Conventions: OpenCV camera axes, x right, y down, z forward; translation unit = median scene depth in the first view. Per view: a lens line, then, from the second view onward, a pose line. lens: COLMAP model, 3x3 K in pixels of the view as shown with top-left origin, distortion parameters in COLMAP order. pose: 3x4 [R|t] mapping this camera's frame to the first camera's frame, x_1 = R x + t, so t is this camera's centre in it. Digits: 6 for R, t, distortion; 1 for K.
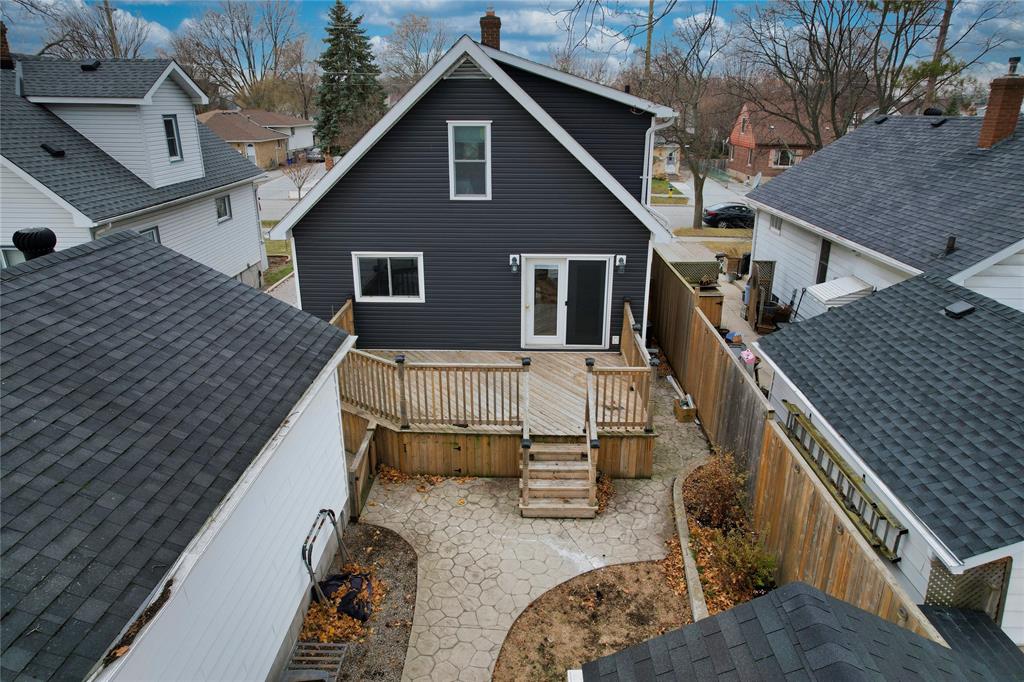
lens RADIAL K [[654.2, 0, 514.9], [0, 654.2, 344.2], [0, 0, 1]] dist [-0.059436, 0.037075]
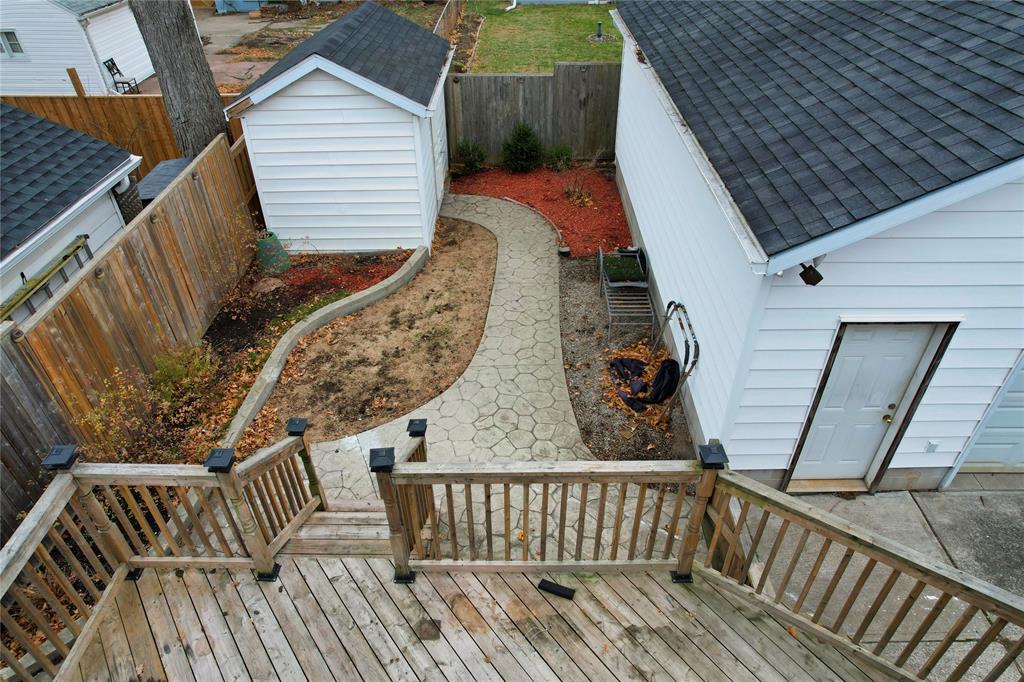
lens RADIAL K [[654.2, 0, 516.2], [0, 654.2, 341.4], [0, 0, 1]] dist [-0.059436, 0.037075]
pose [[-0.999846, 0.016152, -0.006853, -0.056554], [0.002891, 0.536888, 0.843648, -0.315057], [0.017306, 0.843499, -0.536852, 1.083208]]
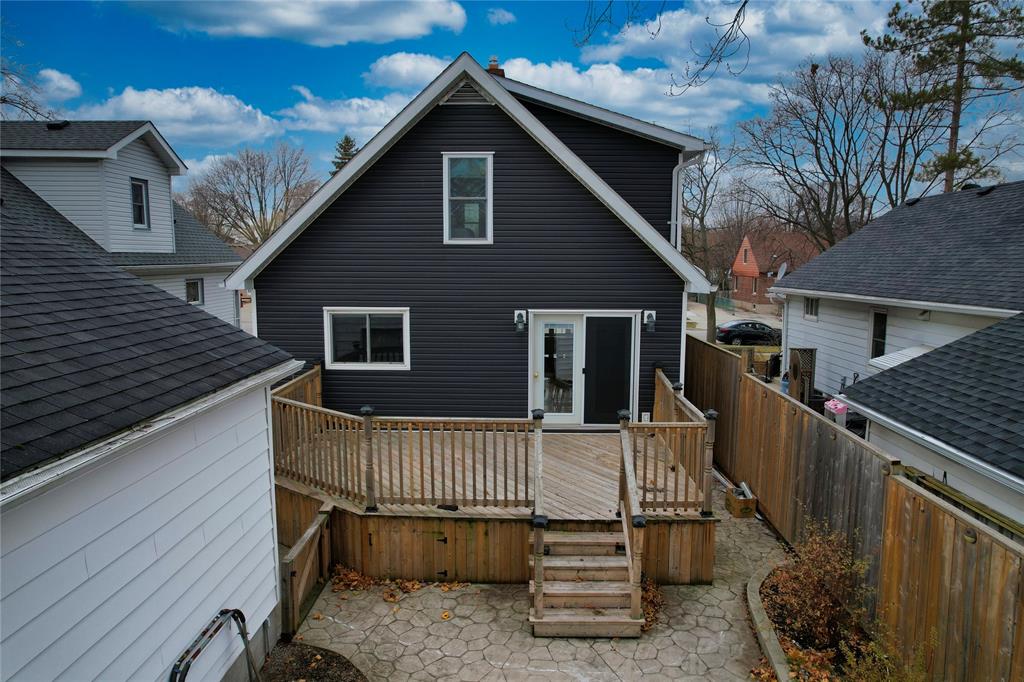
lens RADIAL K [[654.2, 0, 517.1], [0, 654.2, 346.5], [0, 0, 1]] dist [-0.059436, 0.037075]
pose [[0.999997, 0.001729, 0.001445, -0.006862], [-0.001366, 0.975263, -0.221043, 0.108073], [-0.001792, 0.221040, 0.975263, 0.246995]]
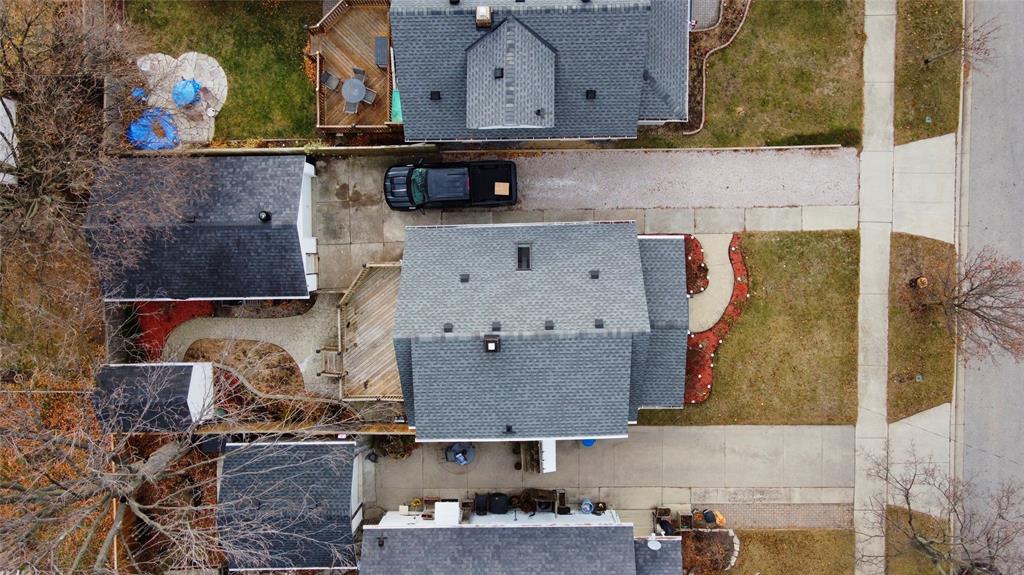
lens RADIAL K [[763.0, 0, 512.5], [0, 763.0, 281.8], [0, 0, 1]] dist [0.000832, 0.000220]
pose [[0.032227, 0.998966, 0.032077, -0.332596], [-0.335684, -0.019412, 0.941775, -2.968177], [0.941423, -0.041118, 0.334711, 0.597531]]
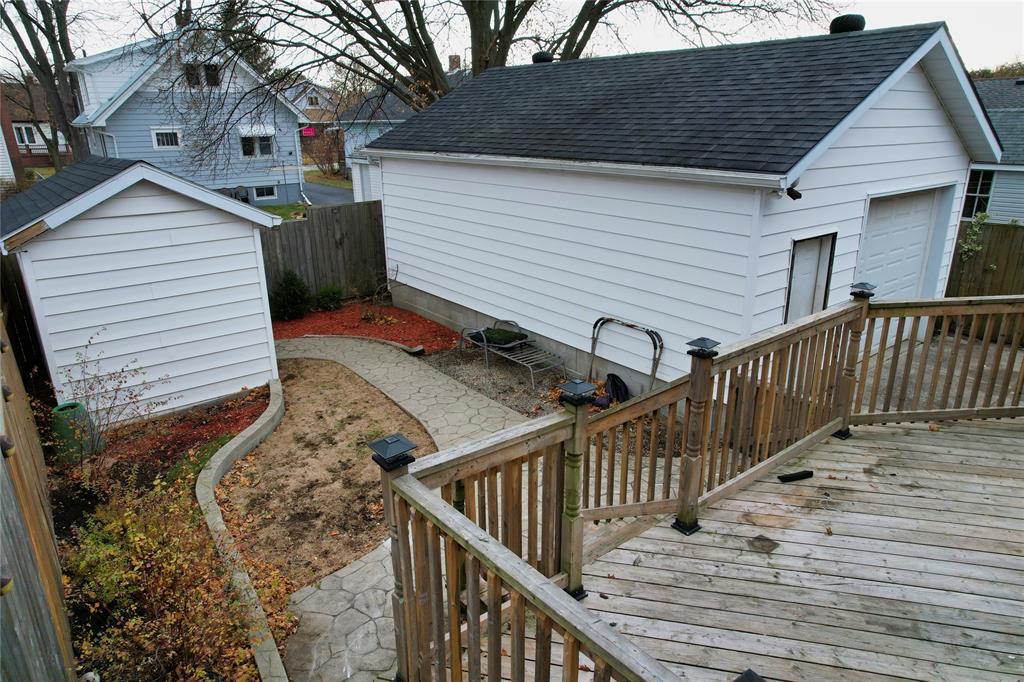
lens RADIAL K [[654.2, 0, 514.9], [0, 654.2, 340.8], [0, 0, 1]] dist [-0.059436, 0.037075]
pose [[-0.774948, 0.209885, -0.596157, 0.300934], [-0.209130, 0.804963, 0.555247, -0.150038], [0.596423, 0.554962, -0.579911, 1.082605]]
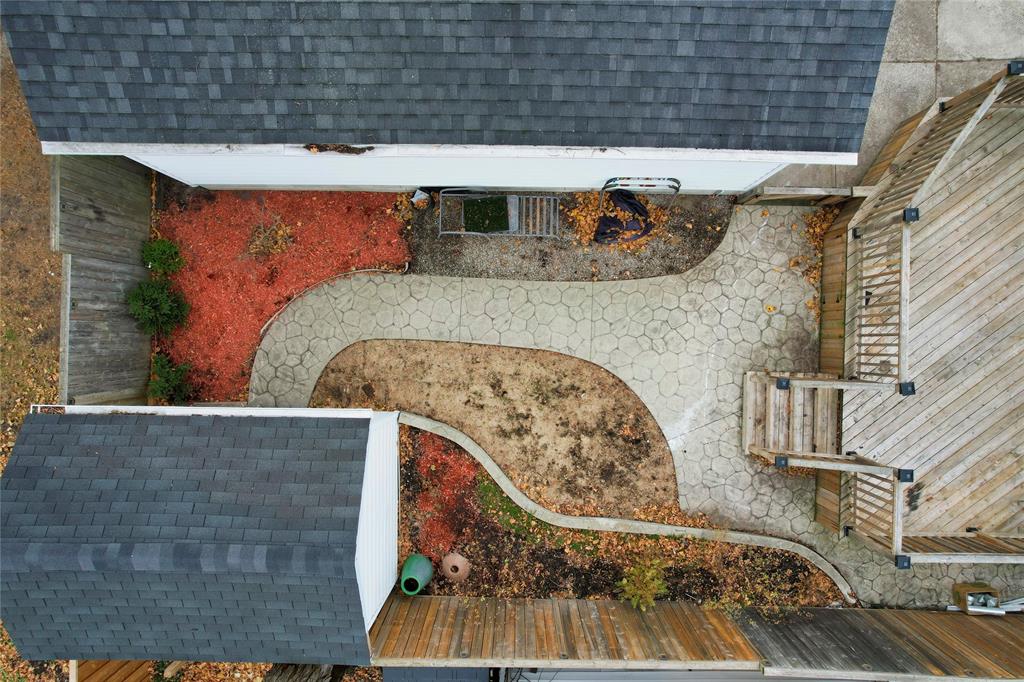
lens RADIAL K [[654.2, 0, 518.5], [0, 654.2, 340.2], [0, 0, 1]] dist [-0.059436, 0.037075]
pose [[0.003173, 0.999994, 0.001558, -0.037160], [-0.340521, -0.000384, 0.940237, -0.472463], [0.940232, -0.003514, 0.340517, 0.326845]]
